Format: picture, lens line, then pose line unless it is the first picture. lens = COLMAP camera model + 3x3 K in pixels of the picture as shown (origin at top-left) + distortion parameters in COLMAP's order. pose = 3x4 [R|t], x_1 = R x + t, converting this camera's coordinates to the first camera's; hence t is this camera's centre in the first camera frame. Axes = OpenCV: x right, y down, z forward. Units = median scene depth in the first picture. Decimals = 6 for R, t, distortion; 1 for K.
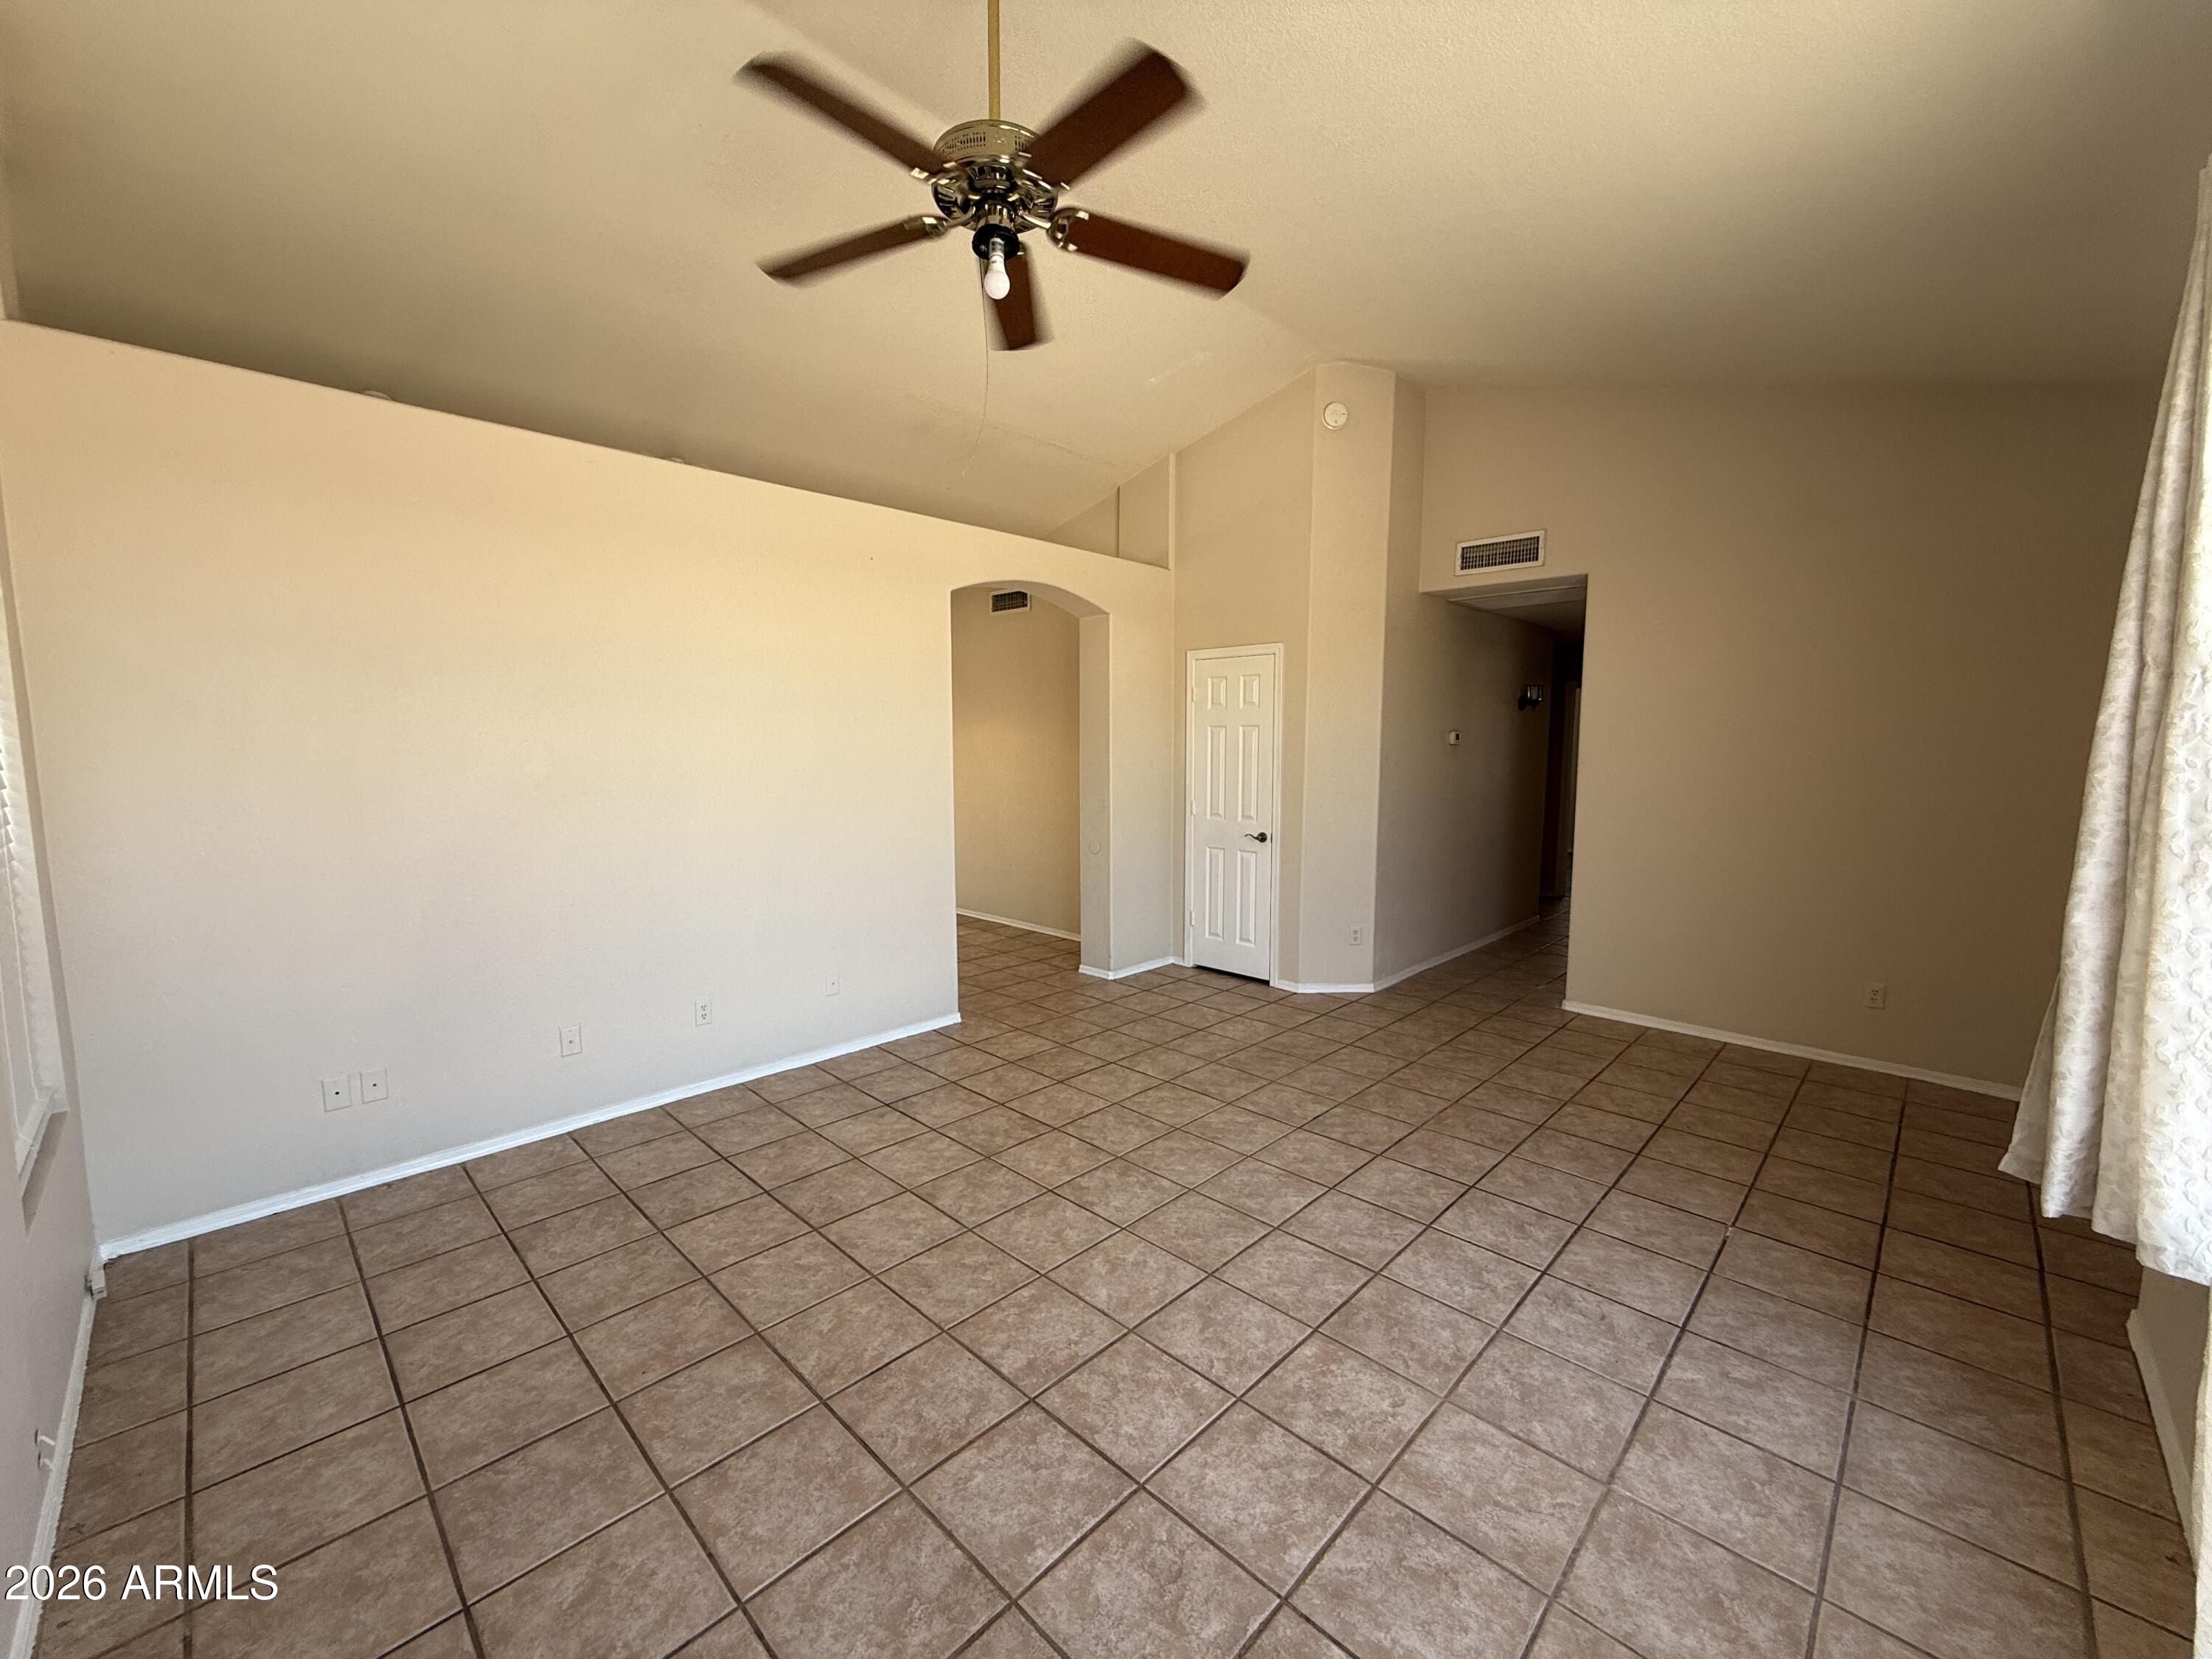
lens RADIAL K [[884.9, 0, 1104.0], [0, 884.9, 832.4], [0, 0, 1]] dist [-0.000185, 0.000113]
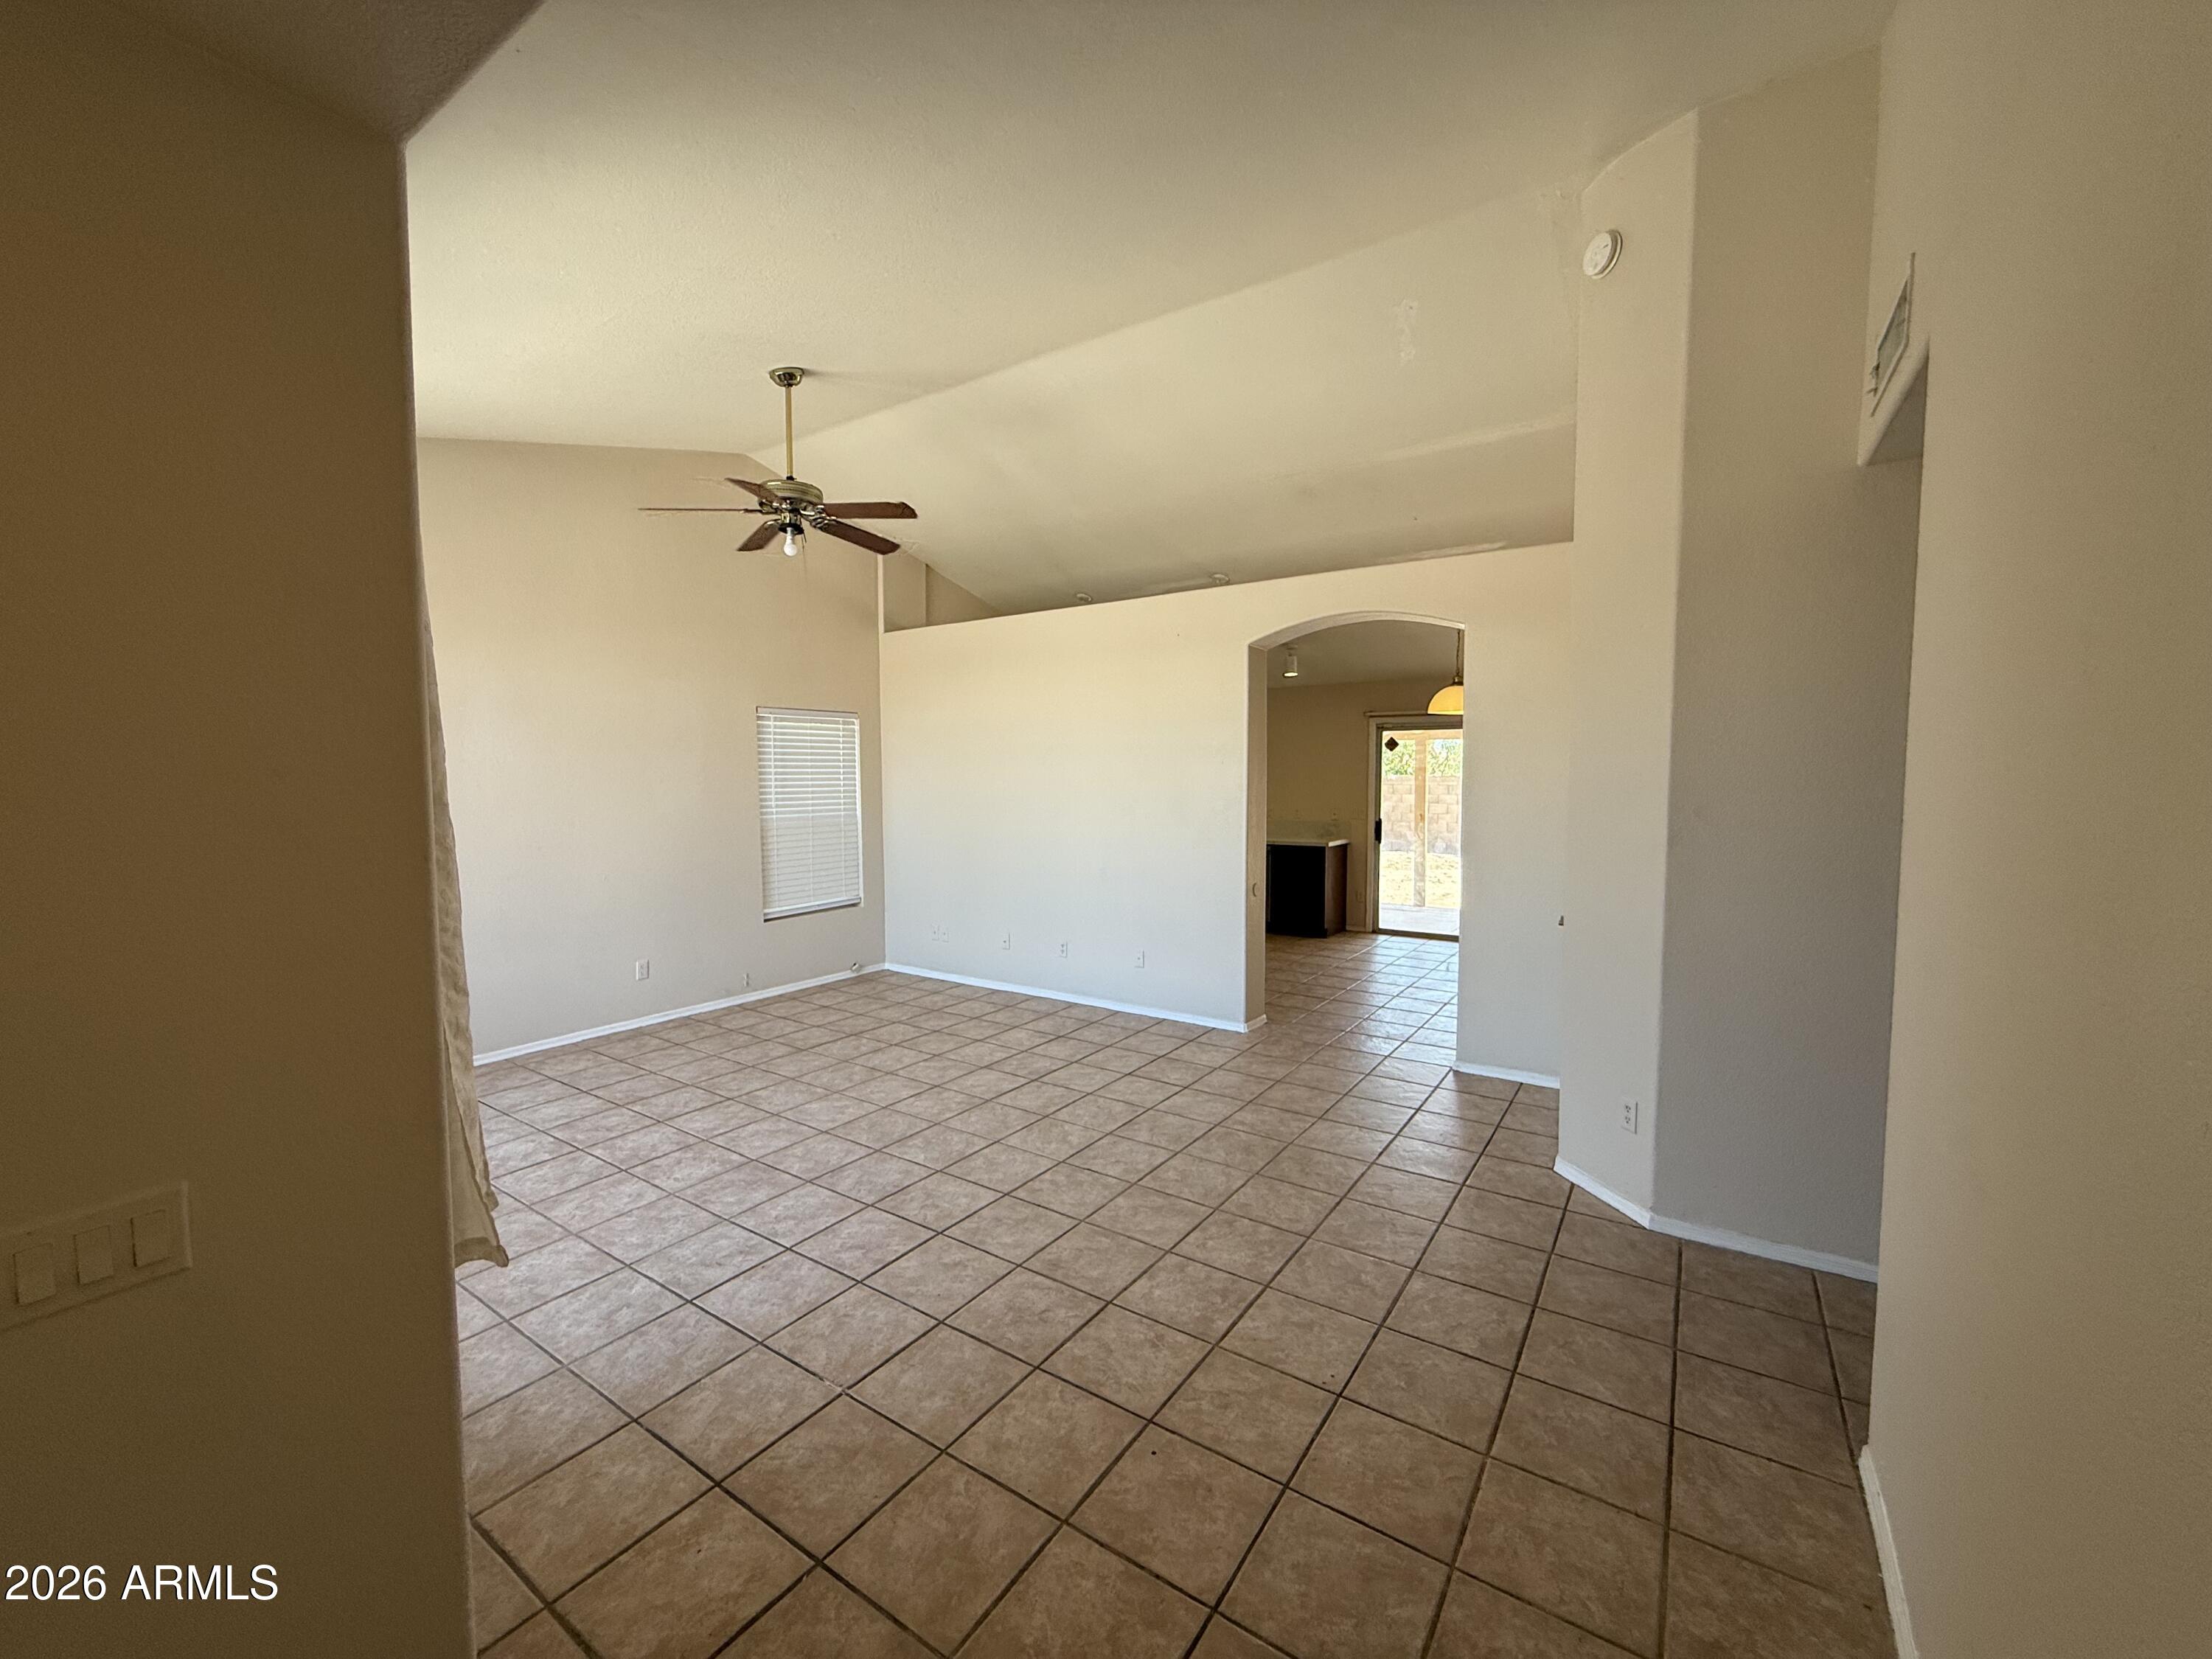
lens RADIAL K [[884.9, 0, 1097.7], [0, 884.9, 833.9], [0, 0, 1]] dist [-0.000185, 0.000113]
pose [[0.168360, 0.061914, -0.983779, 1.368047], [-0.100489, 0.993904, 0.045354, -0.098207], [0.980590, 0.091223, 0.173555, 0.953621]]
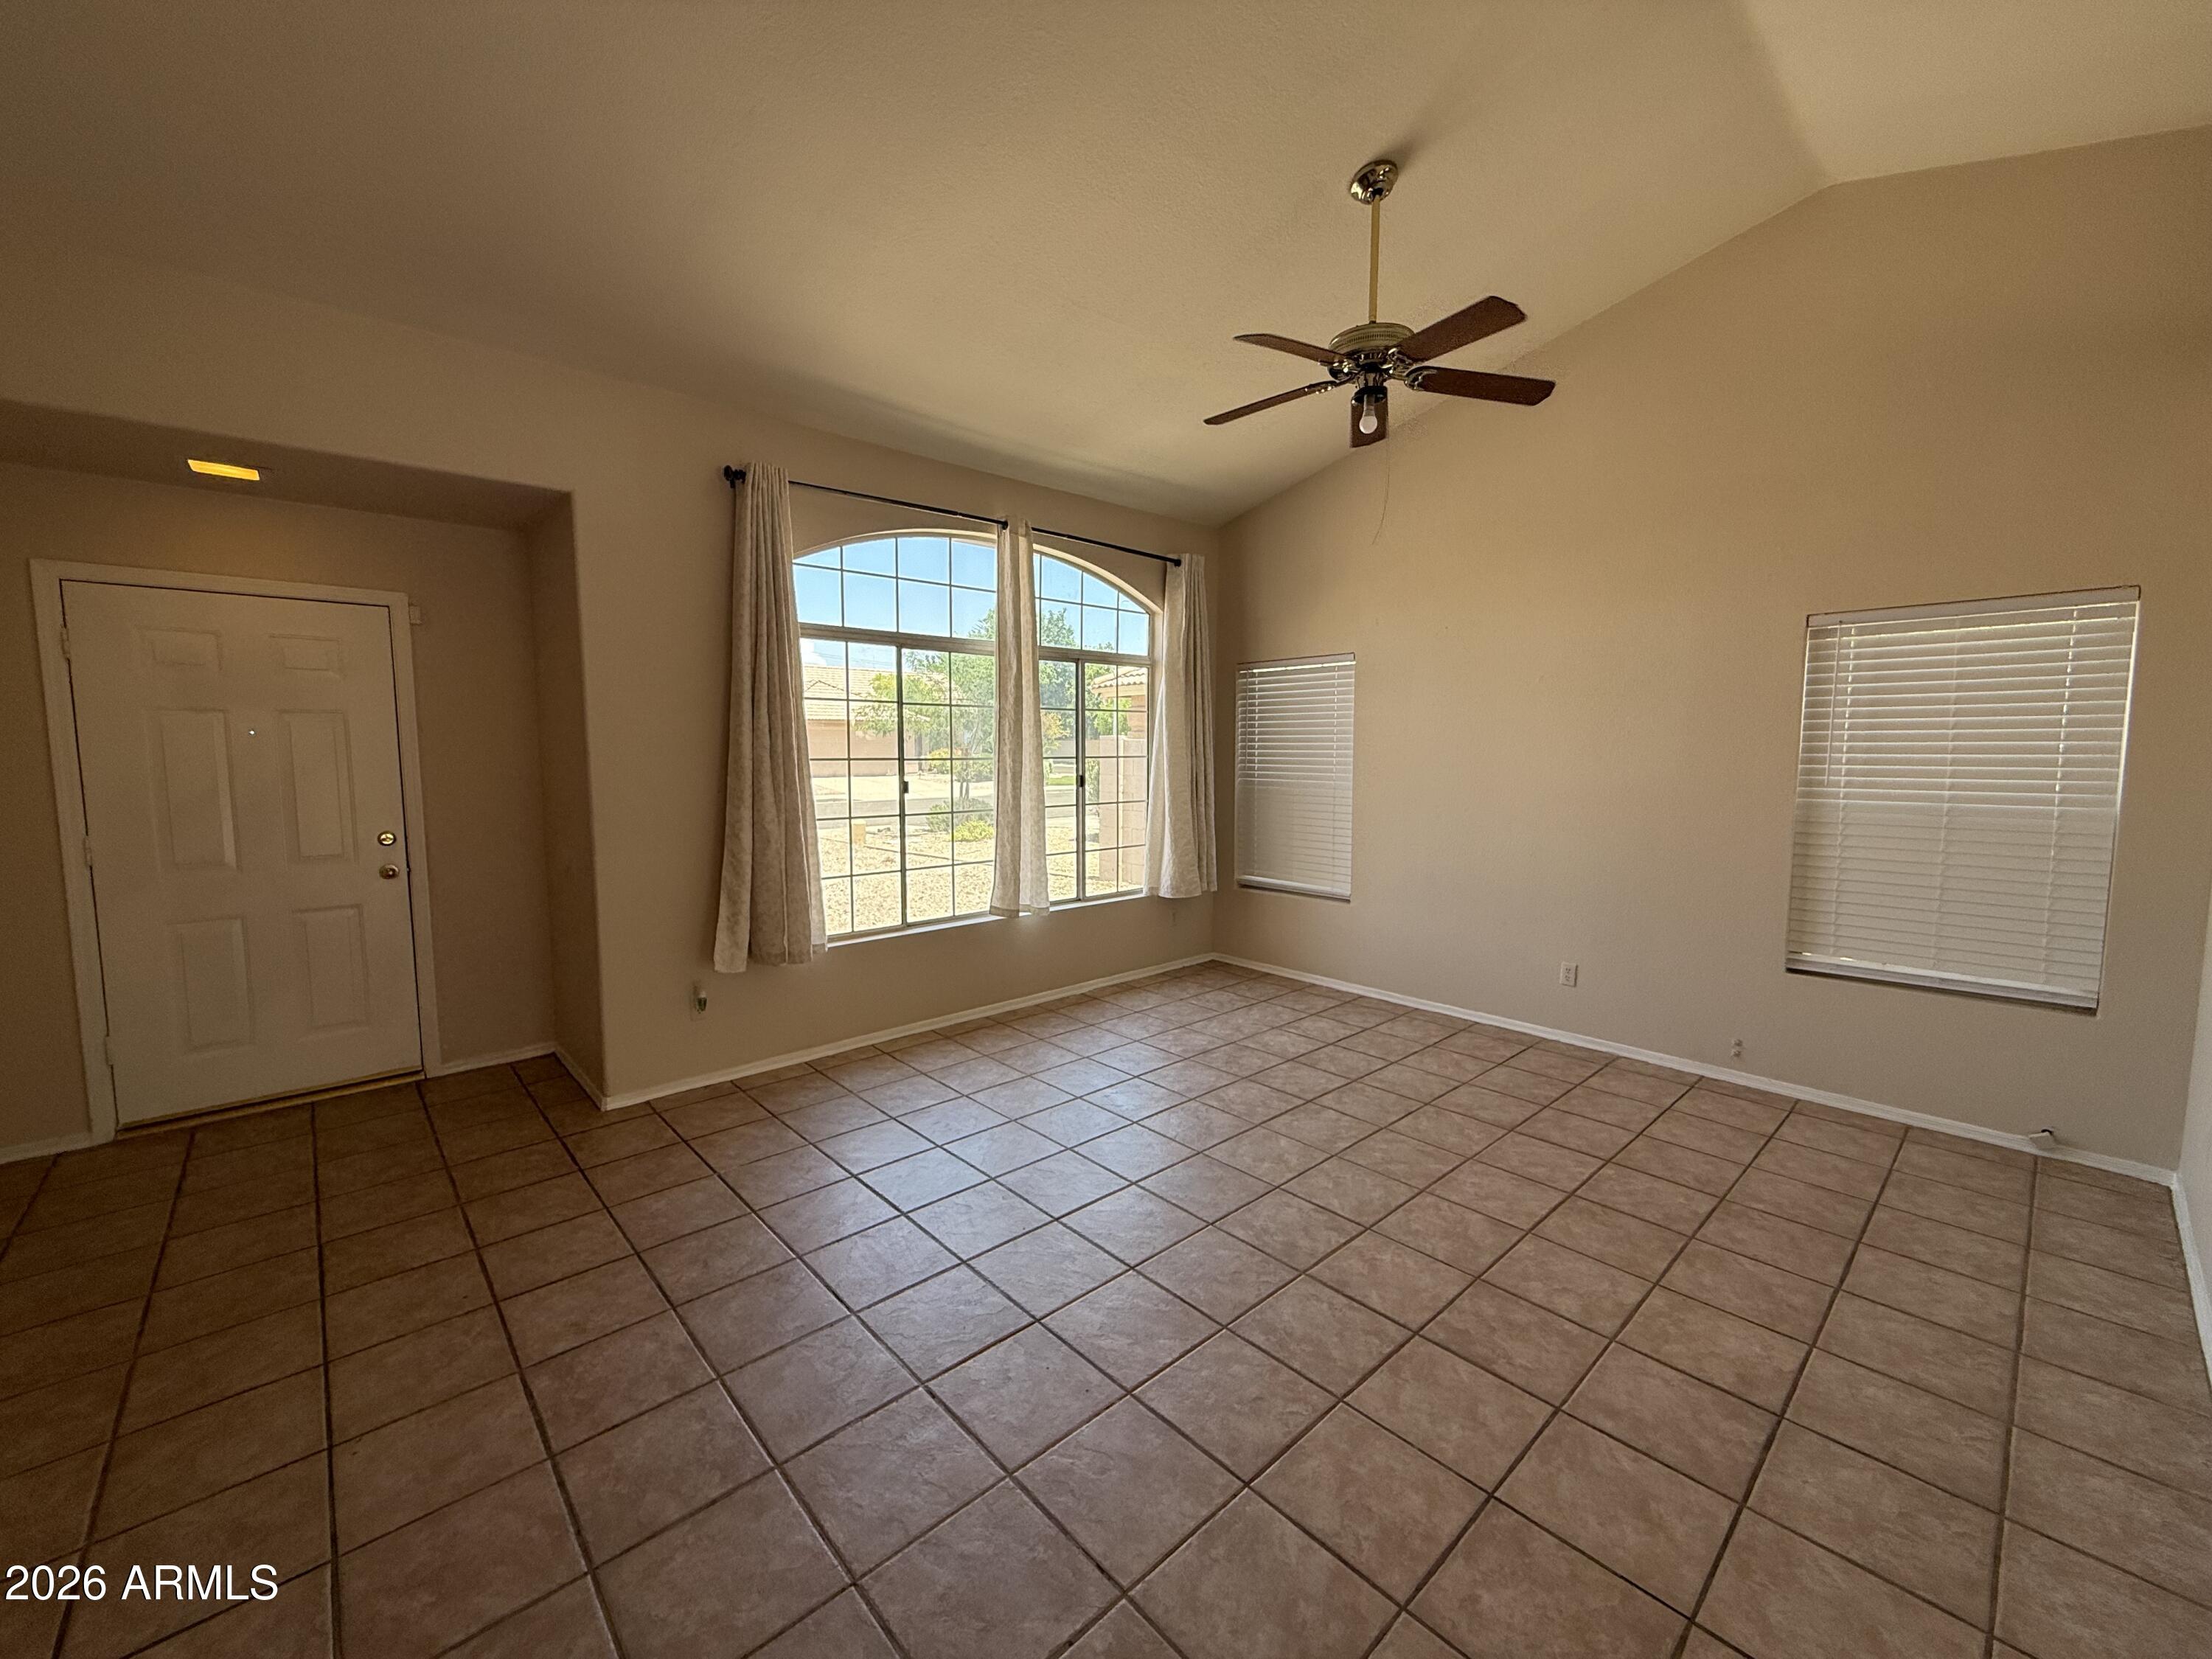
lens RADIAL K [[884.9, 0, 1099.0], [0, 884.9, 814.1], [0, 0, 1]] dist [-0.000185, 0.000113]
pose [[-0.997758, -0.007506, 0.066499, 0.154291], [0.004693, 0.983395, 0.181416, -0.172702], [-0.066756, 0.181322, -0.981155, 1.799294]]
